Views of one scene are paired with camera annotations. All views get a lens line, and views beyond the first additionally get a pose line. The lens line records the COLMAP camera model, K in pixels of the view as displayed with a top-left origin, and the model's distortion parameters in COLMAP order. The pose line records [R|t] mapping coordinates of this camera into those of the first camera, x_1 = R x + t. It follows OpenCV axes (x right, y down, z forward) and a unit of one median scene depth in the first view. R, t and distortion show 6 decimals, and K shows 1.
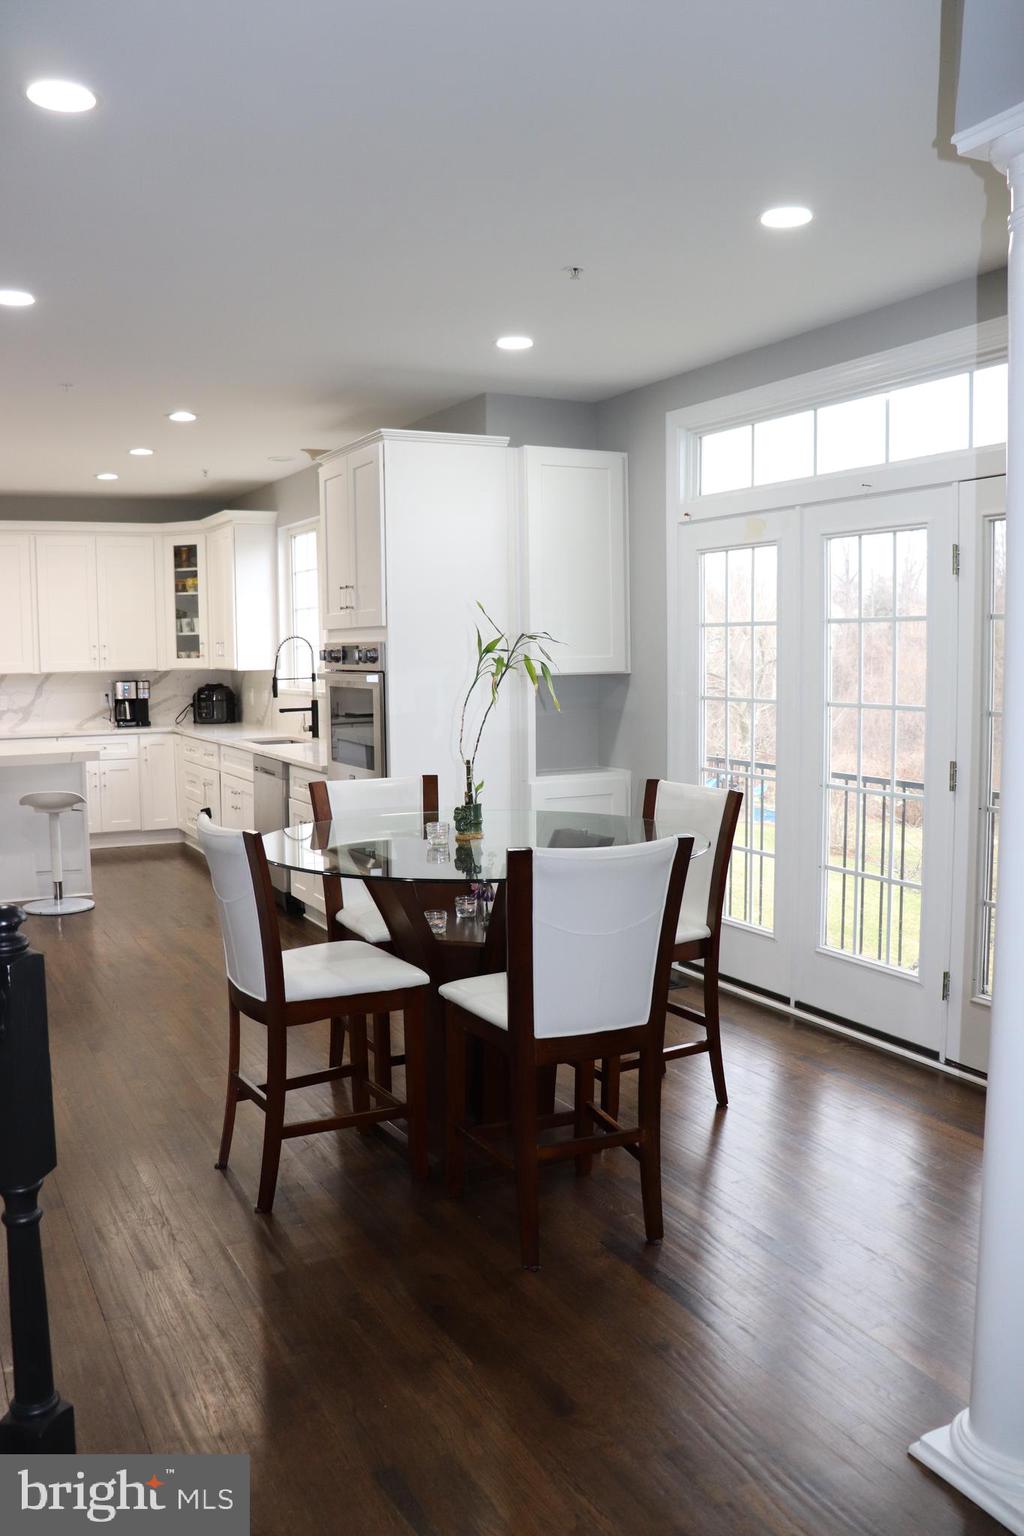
lens RADIAL K [[1291.3, 0, 516.1], [0, 1291.3, 757.4], [0, 0, 1]] dist [-0.127681, -0.003167]
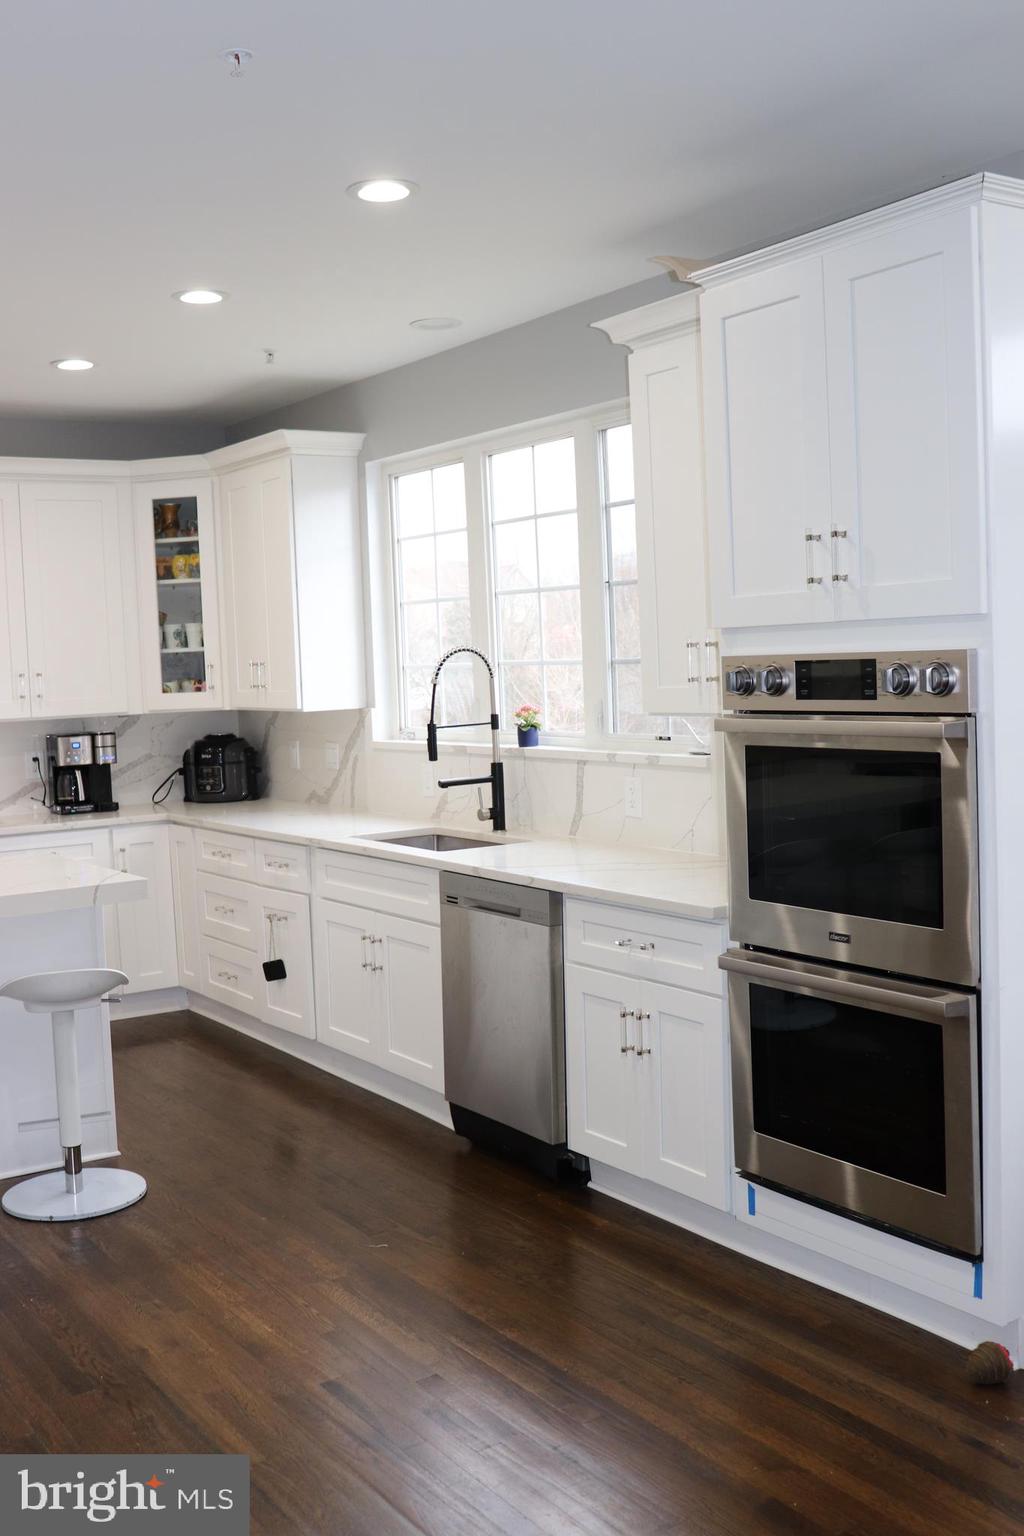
lens RADIAL K [[1585.7, 0, 502.3], [0, 1585.7, 759.8], [0, 0, 1]] dist [-0.033513, 0.000000]
pose [[0.993592, -0.034192, 0.107729, -0.192578], [0.036753, 0.999085, -0.021877, -0.025929], [-0.106882, 0.025696, 0.993940, 0.270252]]
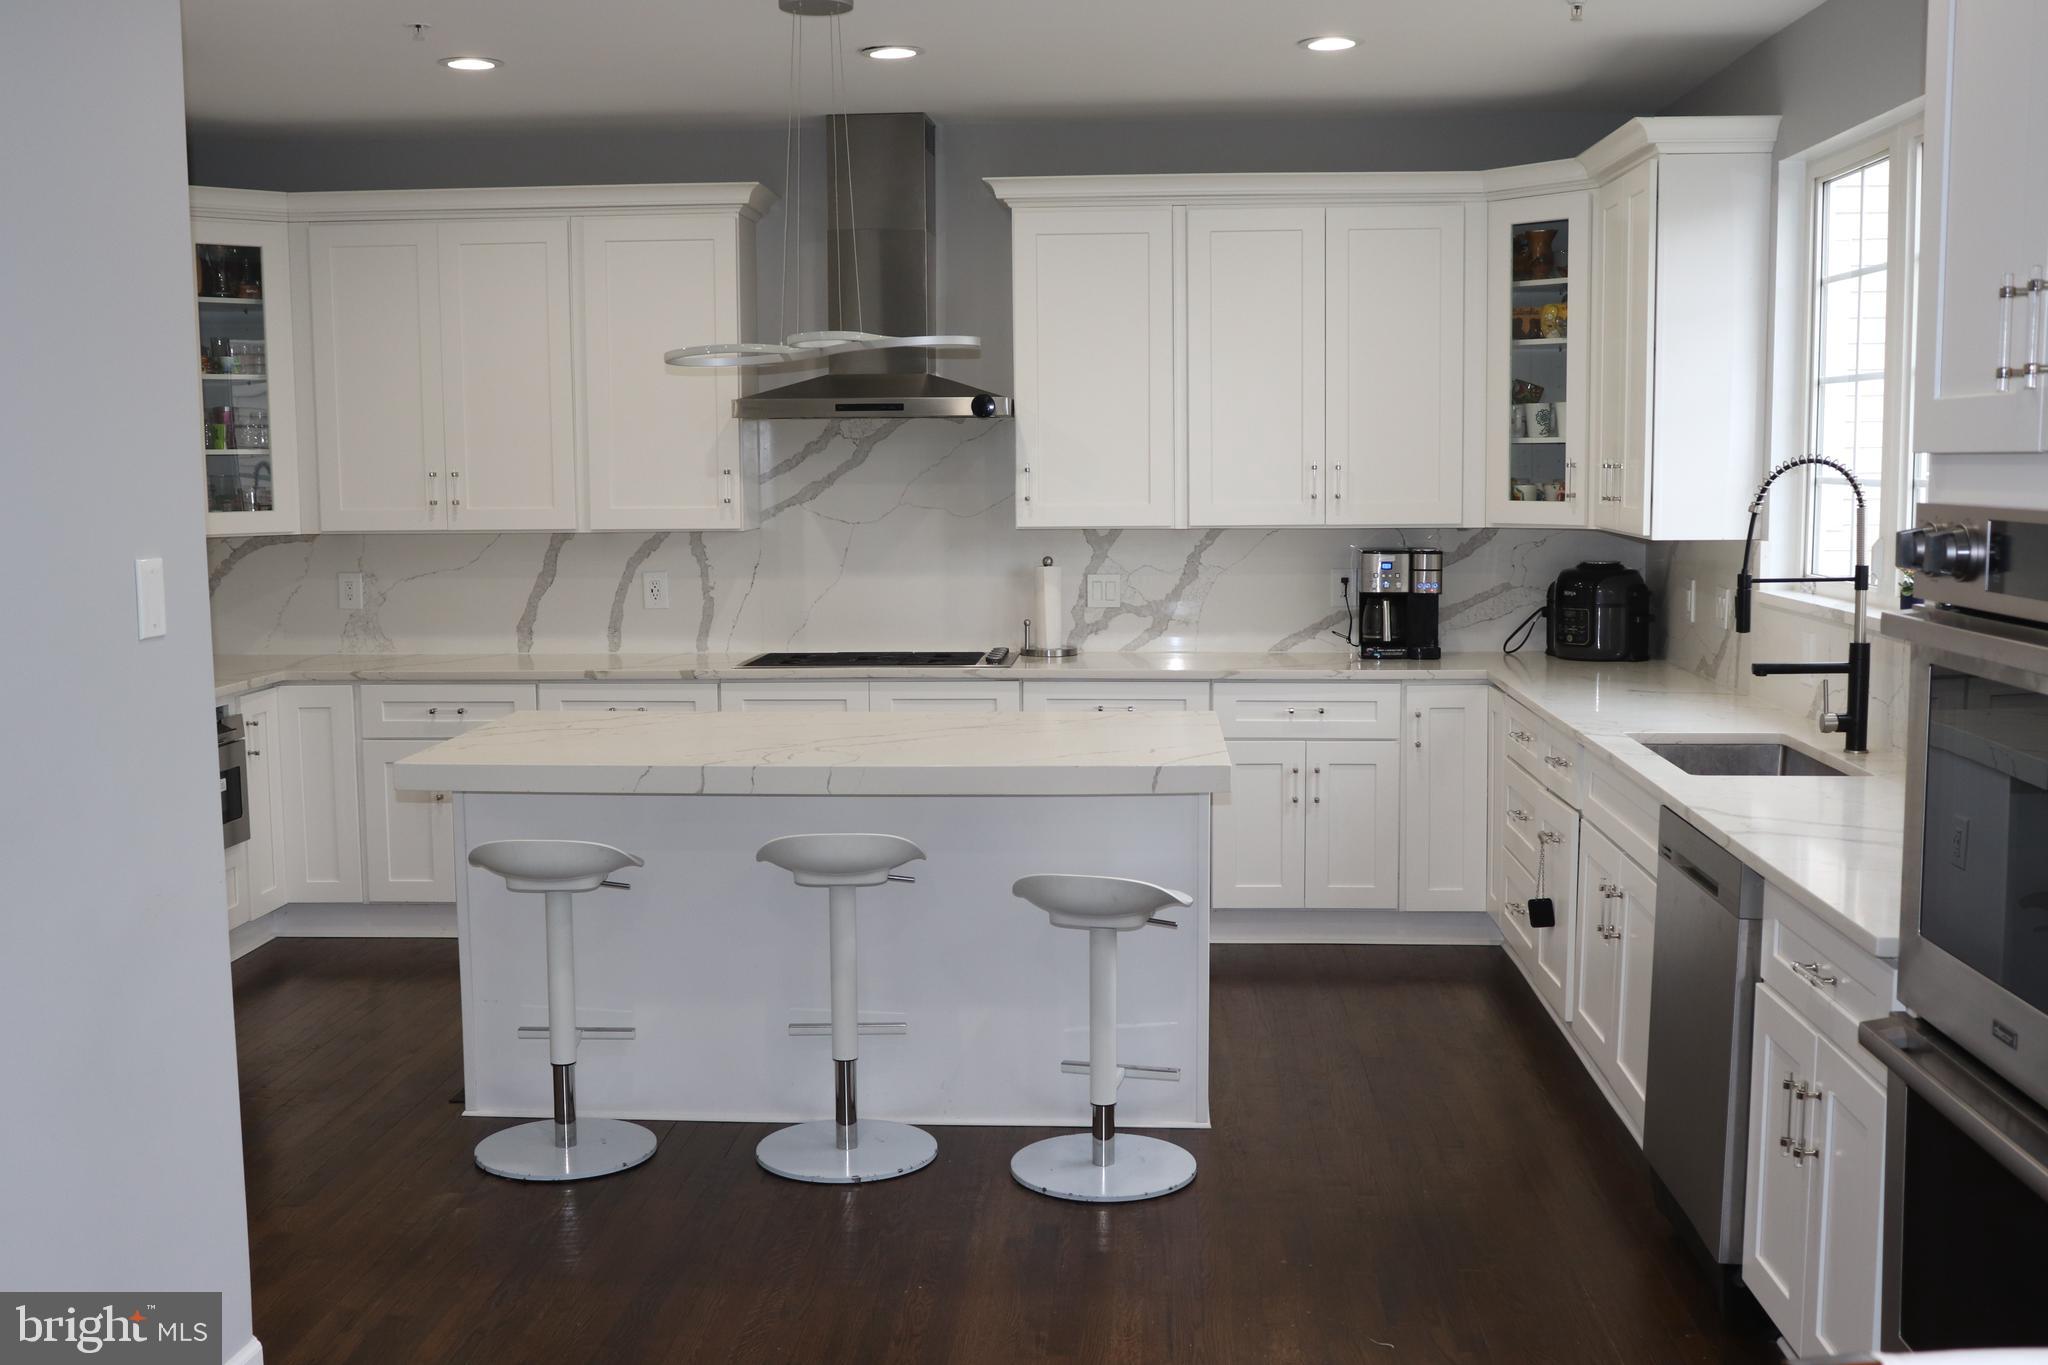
lens RADIAL K [[2114.2, 0, 1028.0], [0, 2114.2, 678.3], [0, 0, 1]] dist [-0.033513, 0.000000]
pose [[0.863701, 0.060110, -0.500408, -0.055852], [-0.048147, 0.998162, 0.036801, -0.038081], [0.501700, -0.007692, 0.865007, 0.335961]]
